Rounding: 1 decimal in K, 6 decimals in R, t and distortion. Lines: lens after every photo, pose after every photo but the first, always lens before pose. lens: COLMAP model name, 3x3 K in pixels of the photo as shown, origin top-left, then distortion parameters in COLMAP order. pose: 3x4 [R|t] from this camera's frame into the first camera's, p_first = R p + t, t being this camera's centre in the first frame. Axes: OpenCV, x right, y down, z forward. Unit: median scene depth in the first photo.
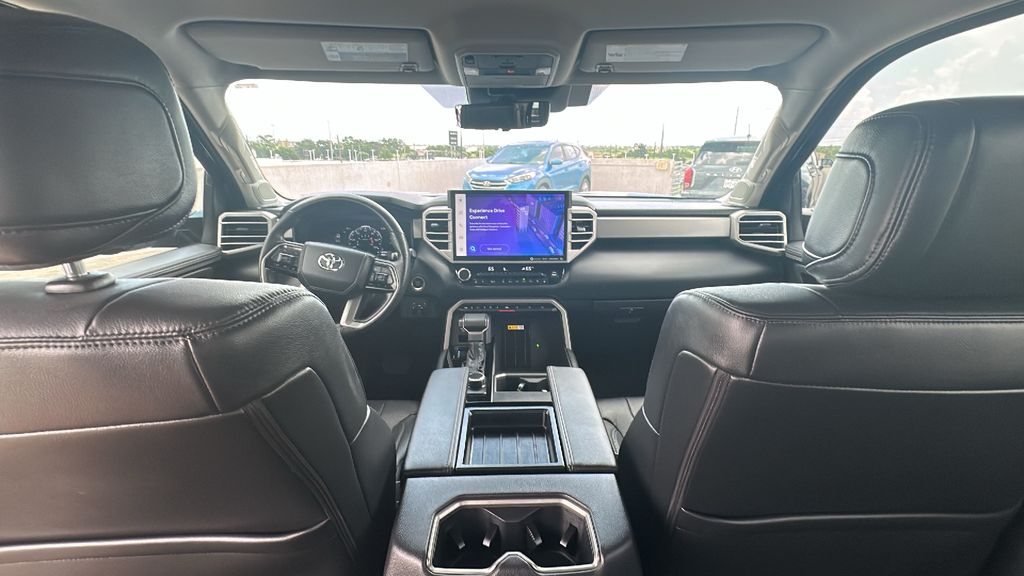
lens RADIAL K [[461.2, 0, 512.0], [0, 461.2, 288.0], [0, 0, 1]] dist [0.000466, -0.000090]
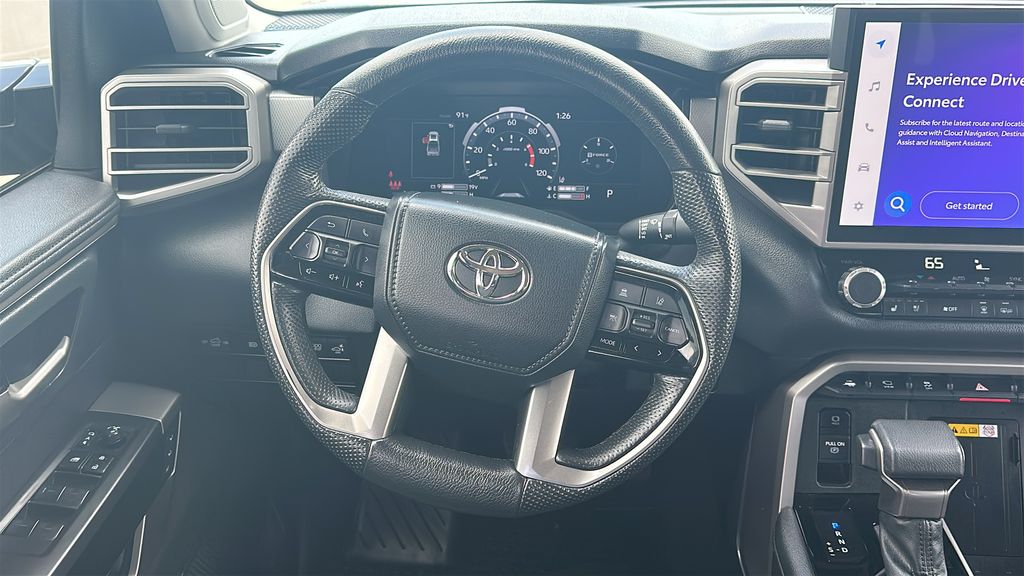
lens RADIAL K [[878.9, 0, 512.0], [0, 878.9, 288.0], [0, 0, 1]] dist [0.071406, -0.127254]
pose [[0.996081, 0.030632, -0.082973, -0.291190], [-0.016674, 0.986327, 0.163956, -0.123153], [0.086861, -0.161930, 0.982972, 0.388054]]
